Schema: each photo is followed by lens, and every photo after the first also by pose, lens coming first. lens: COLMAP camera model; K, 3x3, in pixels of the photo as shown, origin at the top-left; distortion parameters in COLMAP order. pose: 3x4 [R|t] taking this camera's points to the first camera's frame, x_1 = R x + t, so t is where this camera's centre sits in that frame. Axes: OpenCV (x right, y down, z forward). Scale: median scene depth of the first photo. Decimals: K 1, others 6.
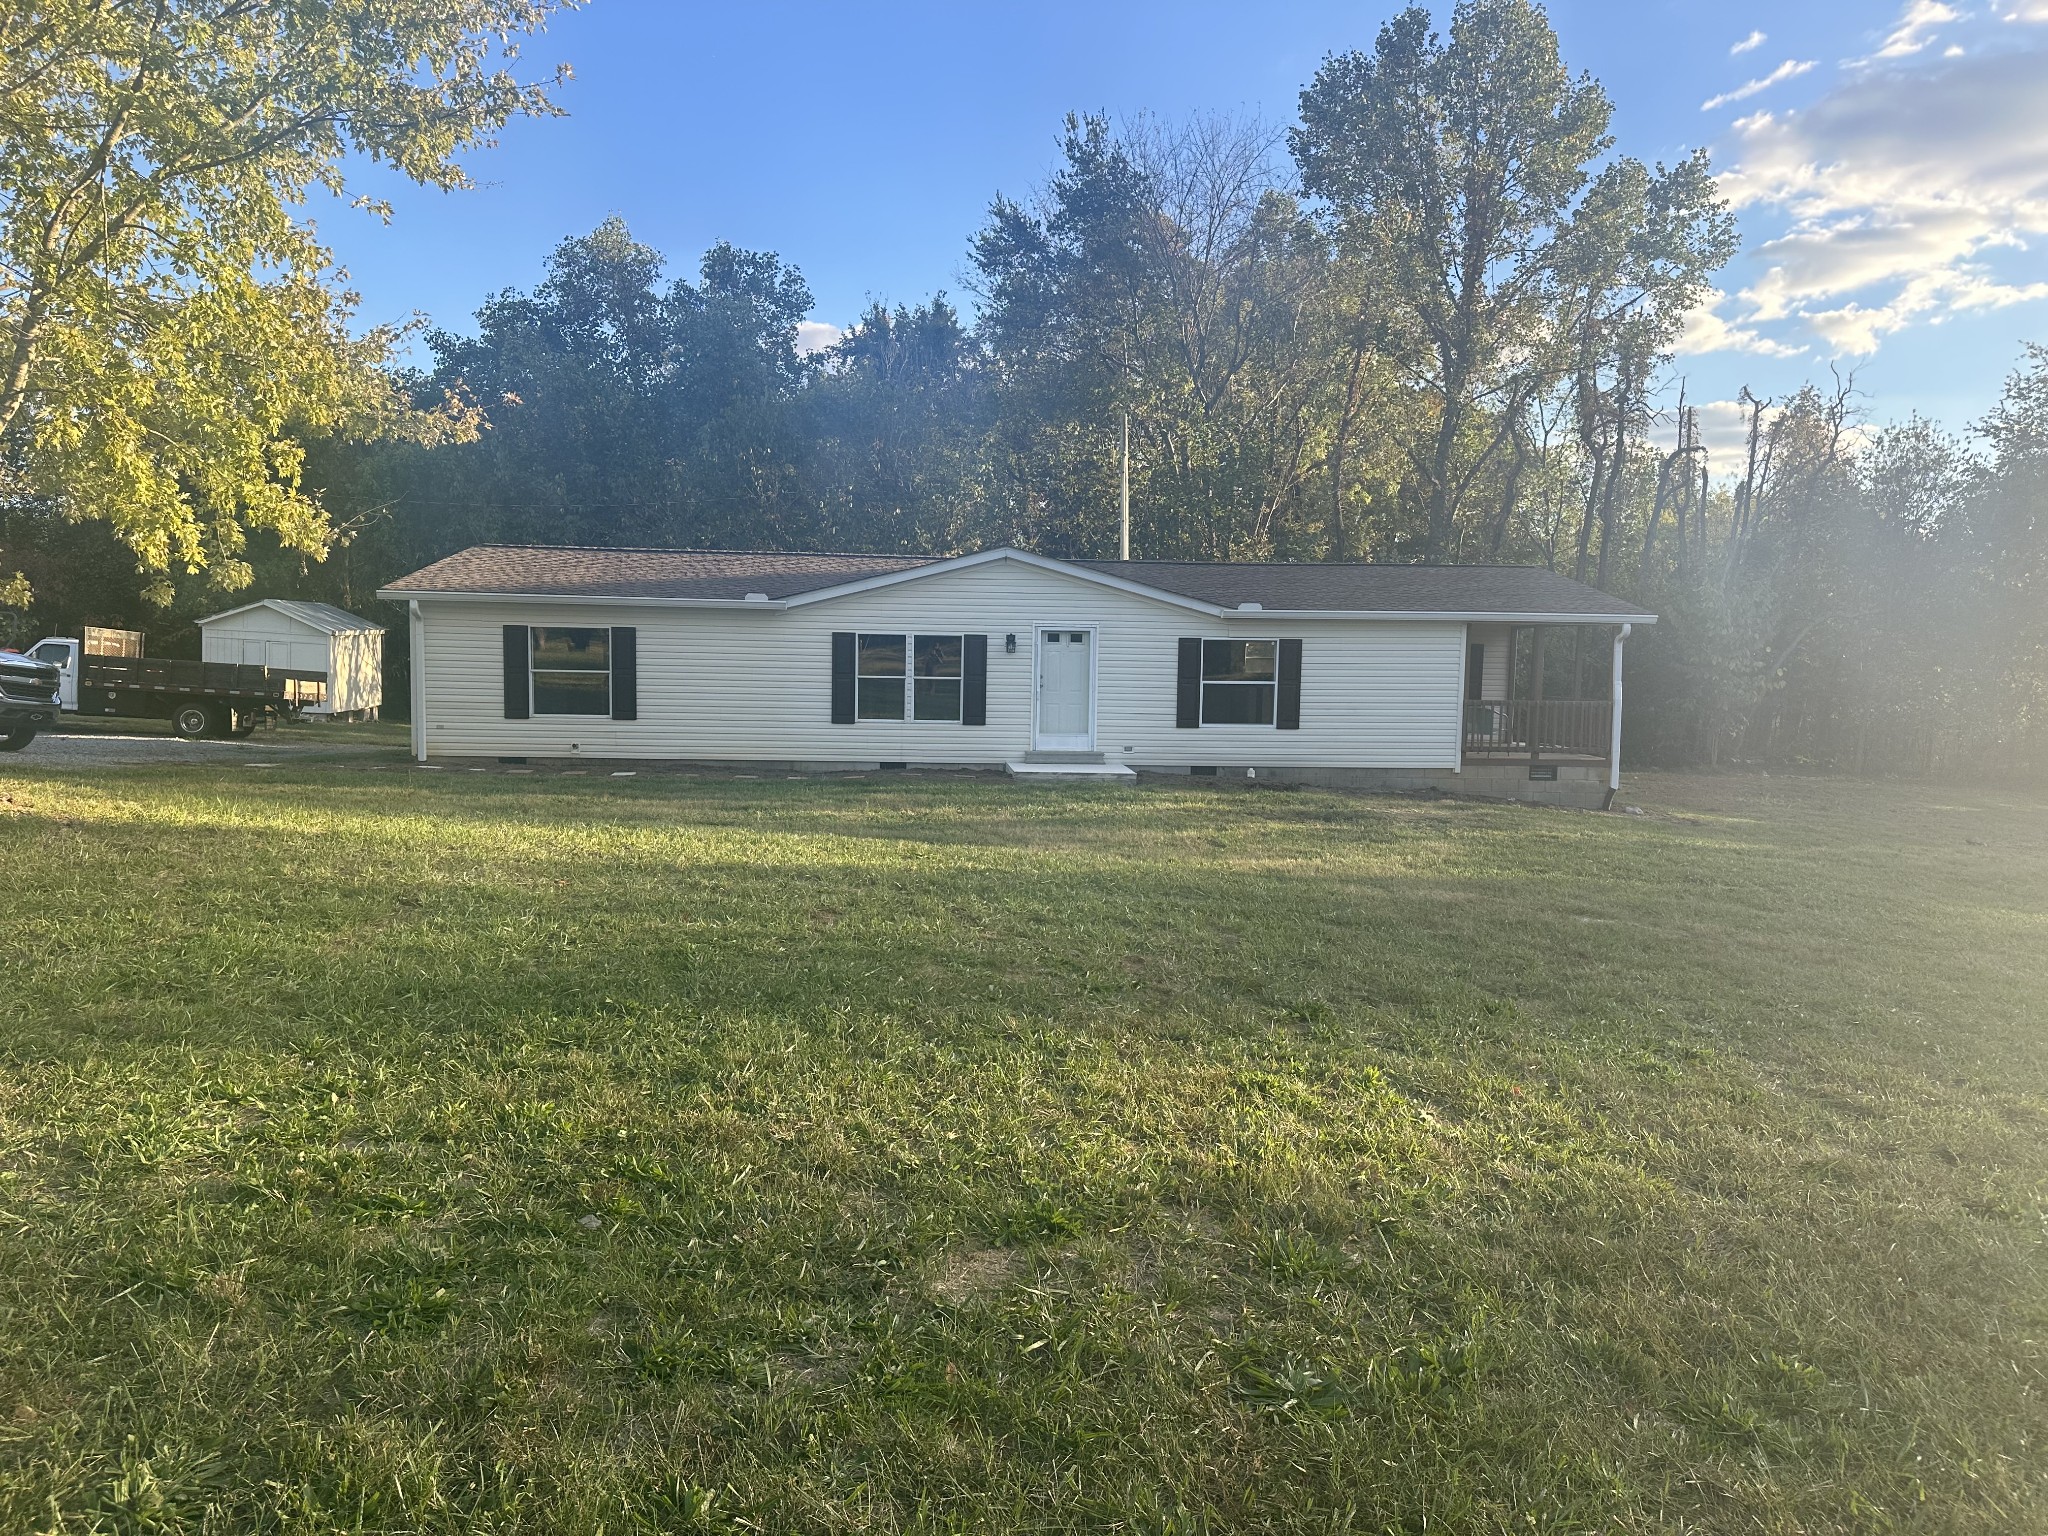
lens RADIAL K [[1475.5, 0, 1024.0], [0, 1475.5, 768.0], [0, 0, 1]] dist [0.154107, -0.203148]
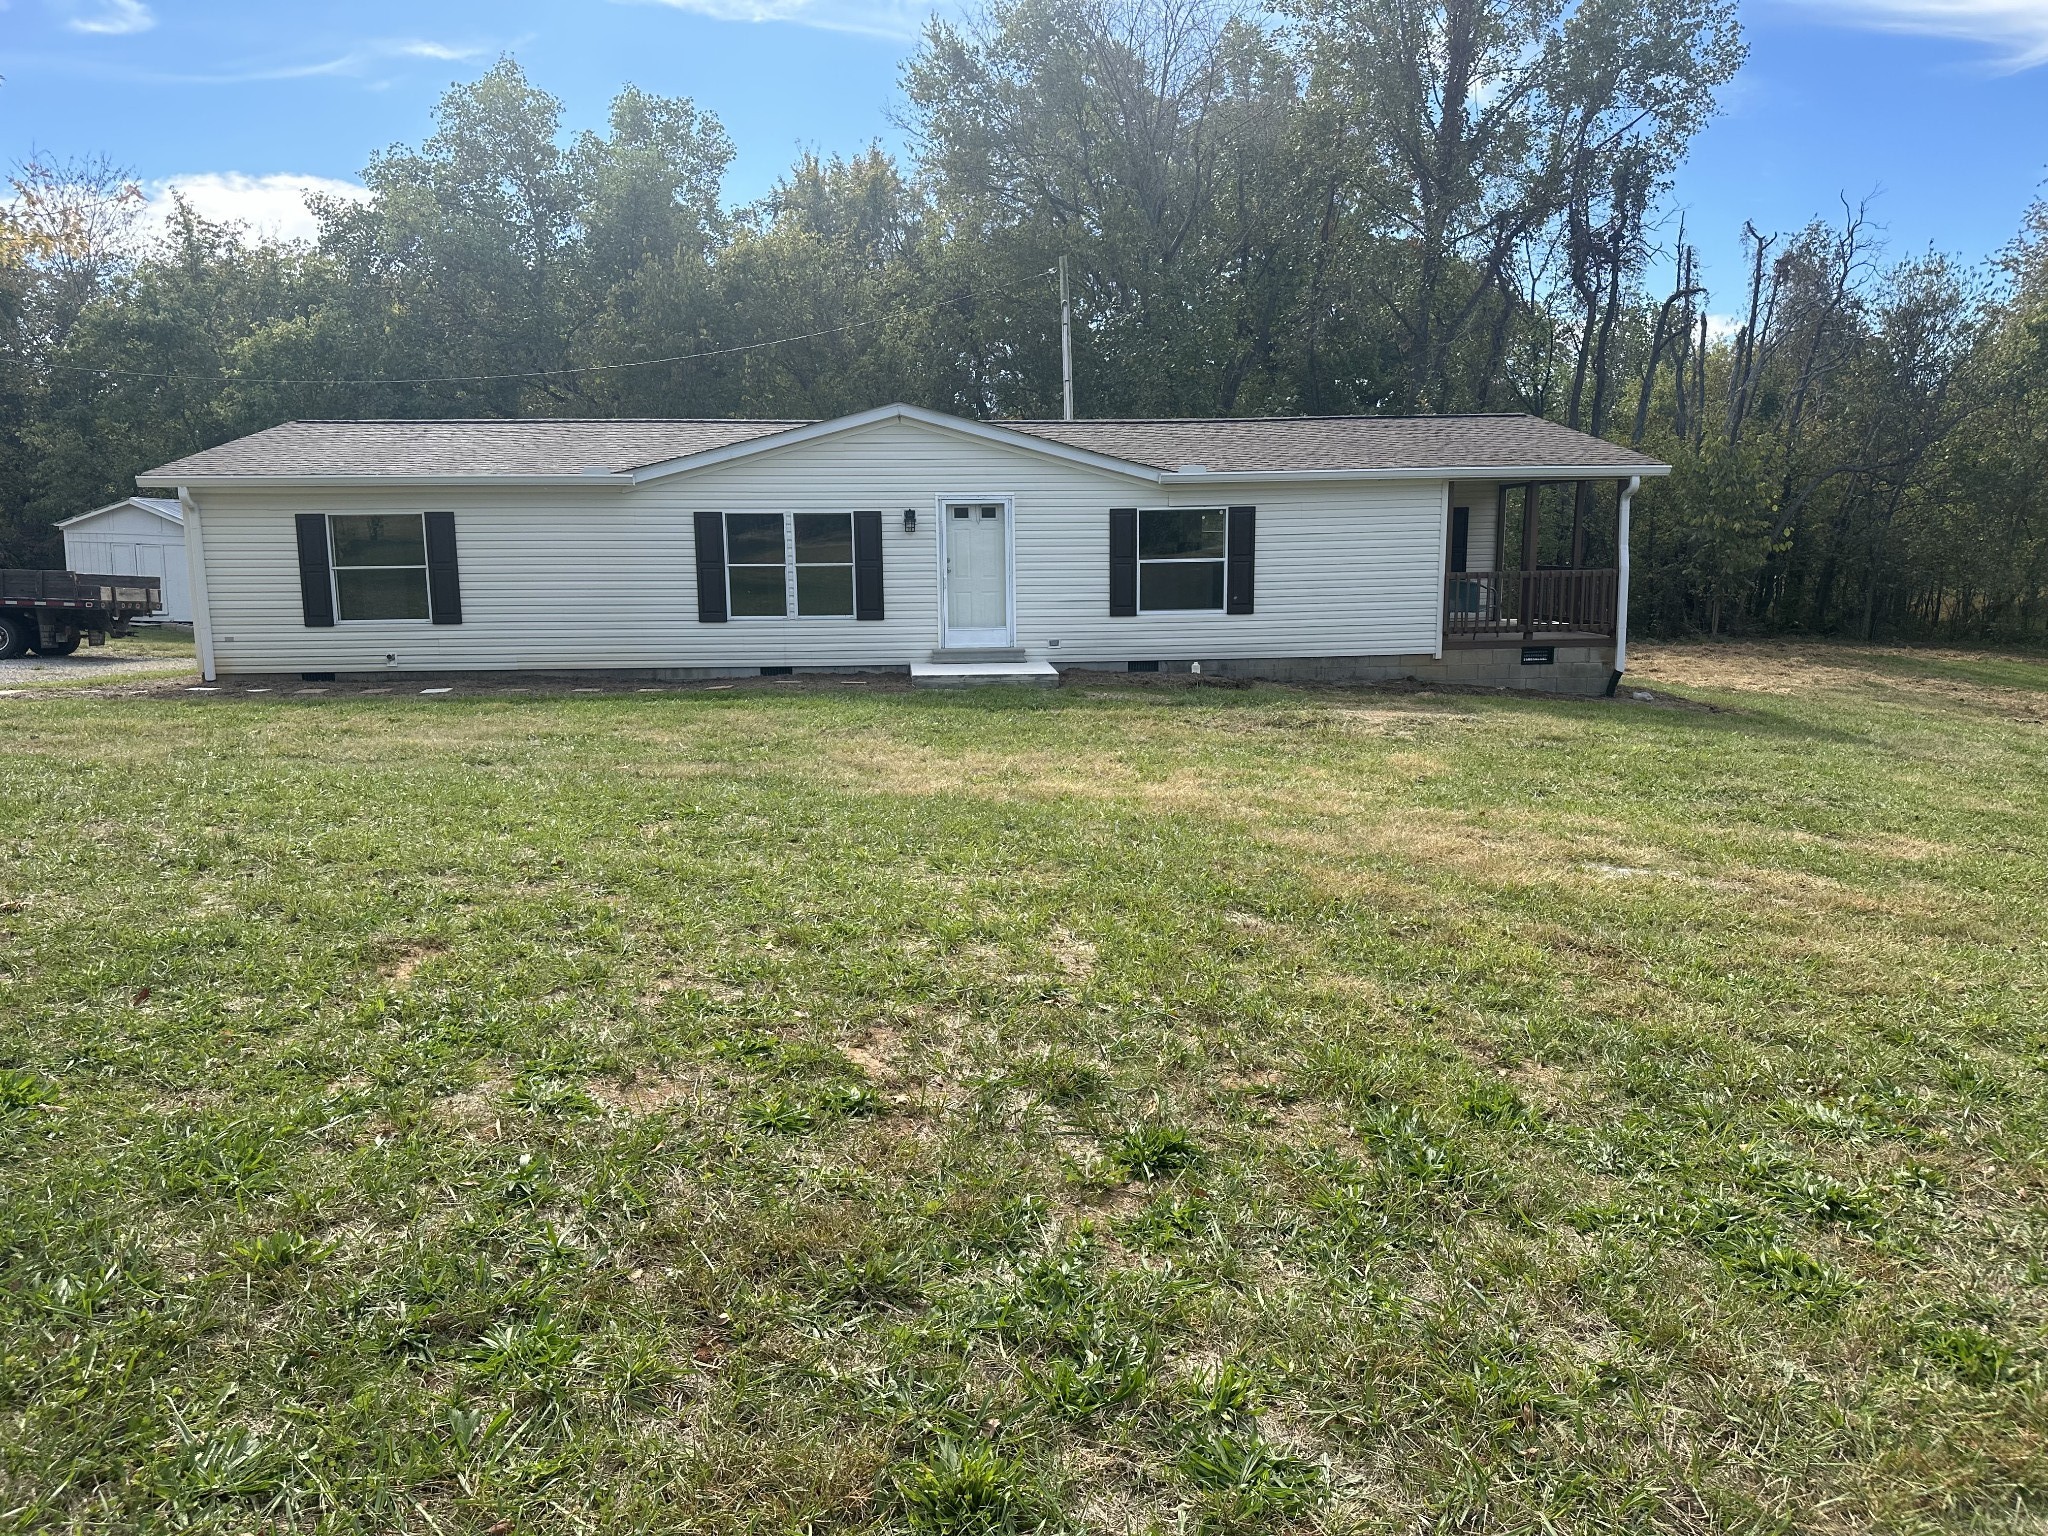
lens RADIAL K [[1475.5, 0, 1024.0], [0, 1475.5, 768.0], [0, 0, 1]] dist [0.154107, -0.203148]
pose [[0.999538, -0.029354, 0.007871, 0.034978], [0.028677, 0.996730, 0.075542, -0.004749], [-0.010062, -0.075282, 0.997112, 0.113932]]
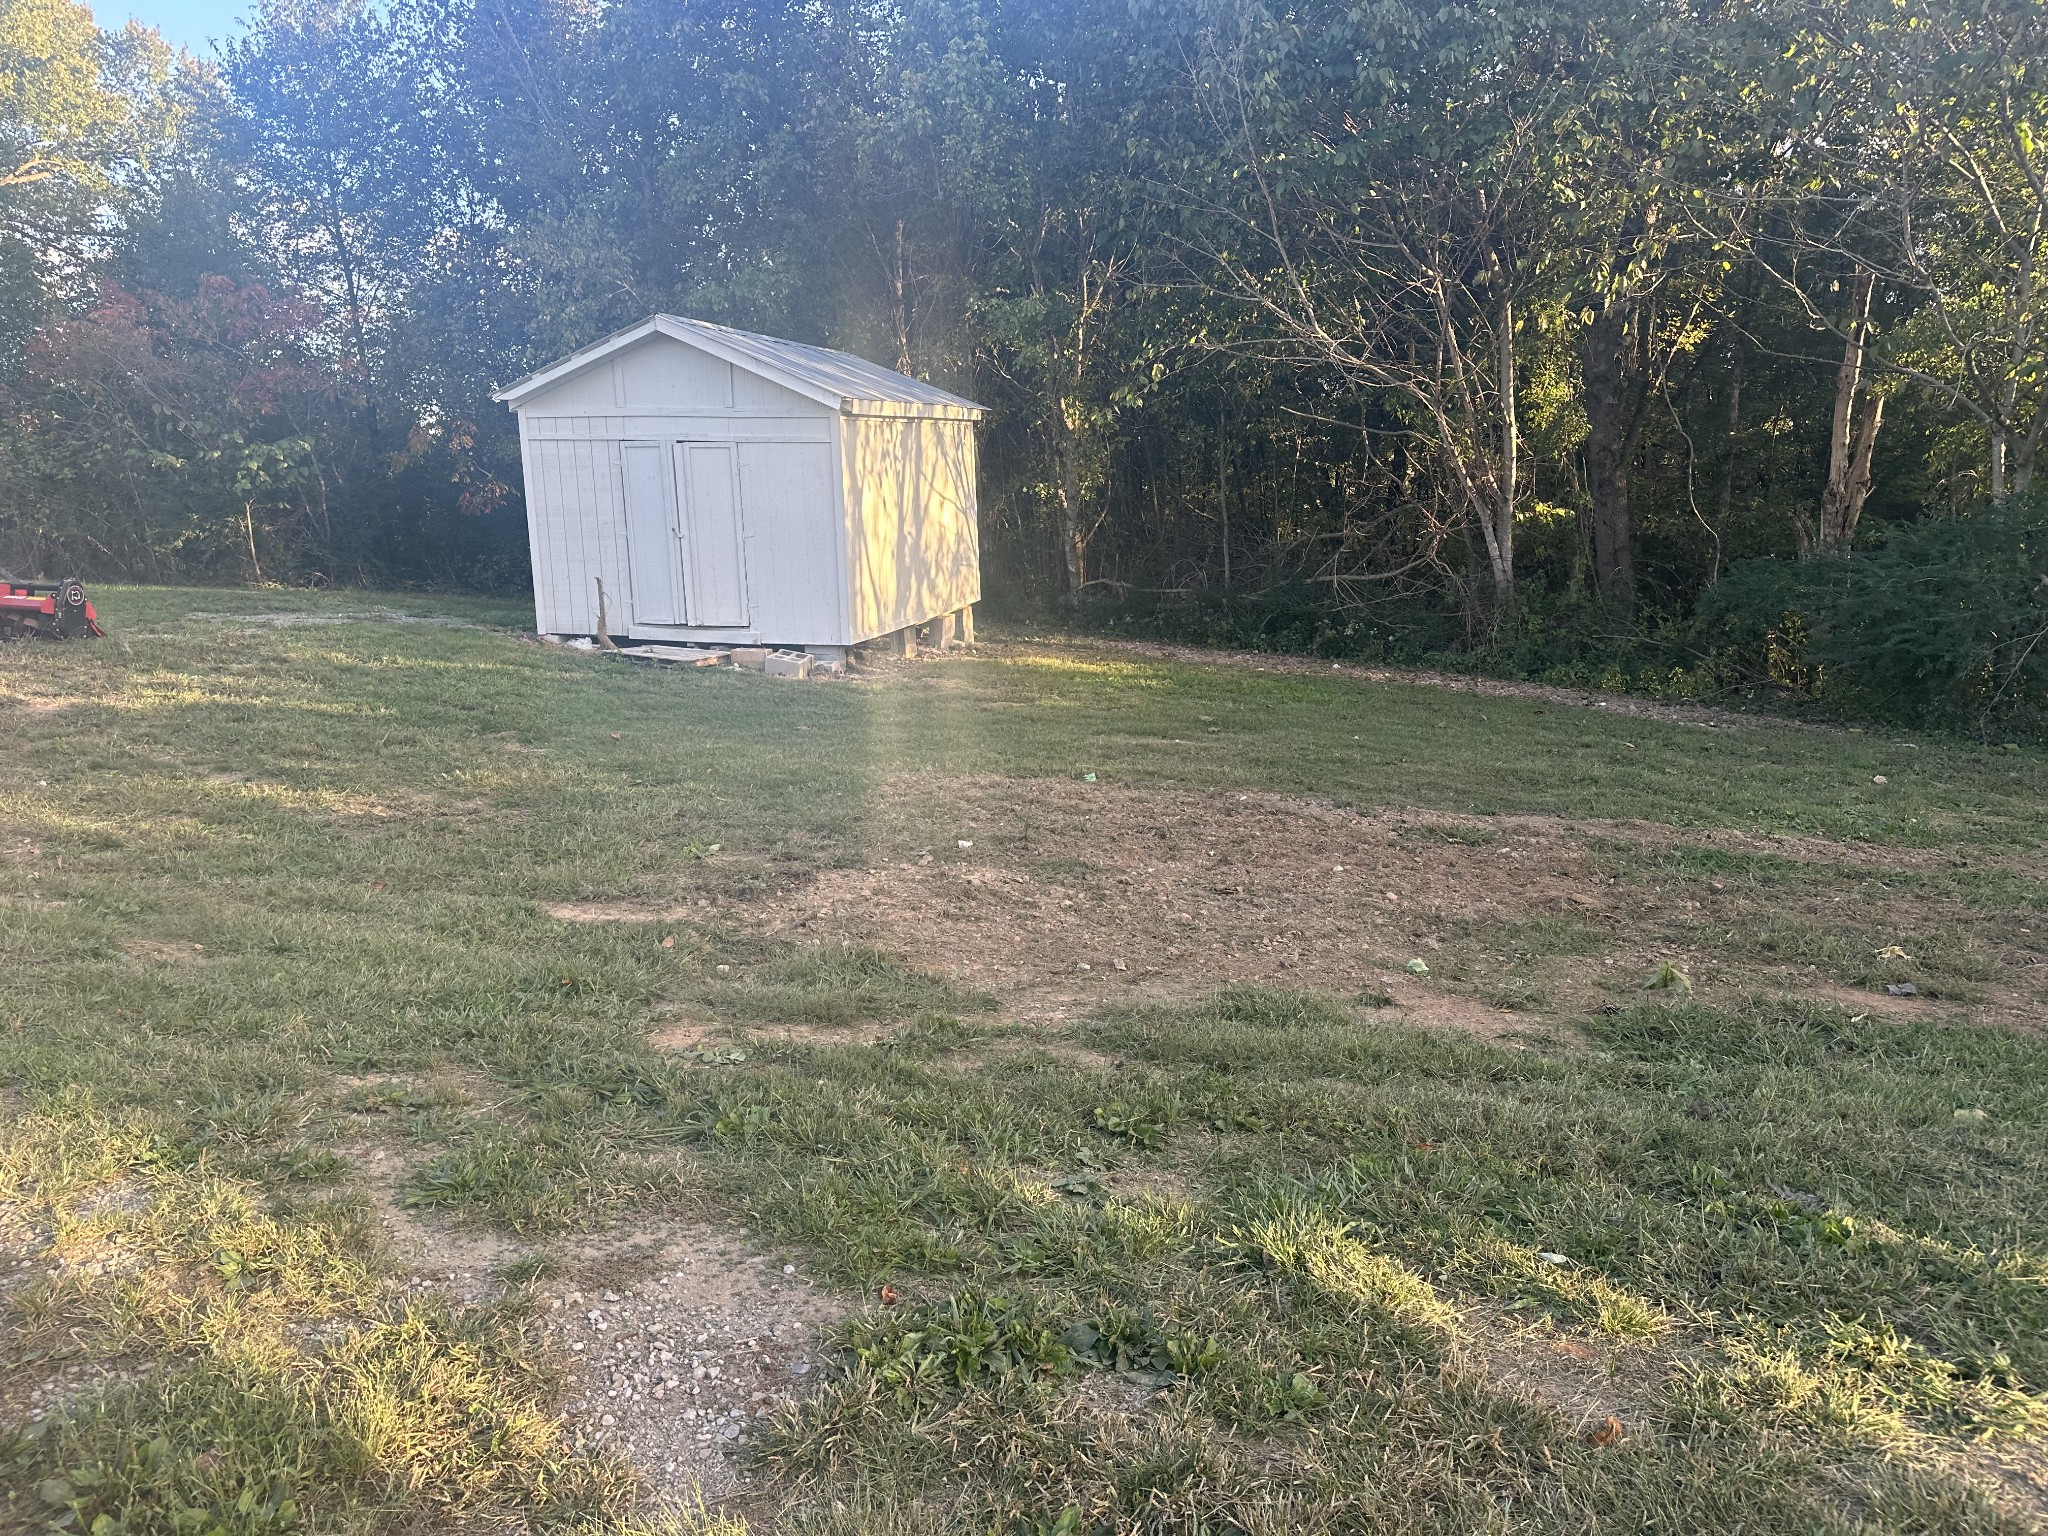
lens RADIAL K [[1475.5, 0, 1024.0], [0, 1475.5, 768.0], [0, 0, 1]] dist [0.154107, -0.203148]
pose [[0.931177, 0.009558, -0.364443, -0.468650], [0.028647, 0.994647, 0.099283, -0.064706], [0.363441, -0.102890, 0.925918, 1.097345]]
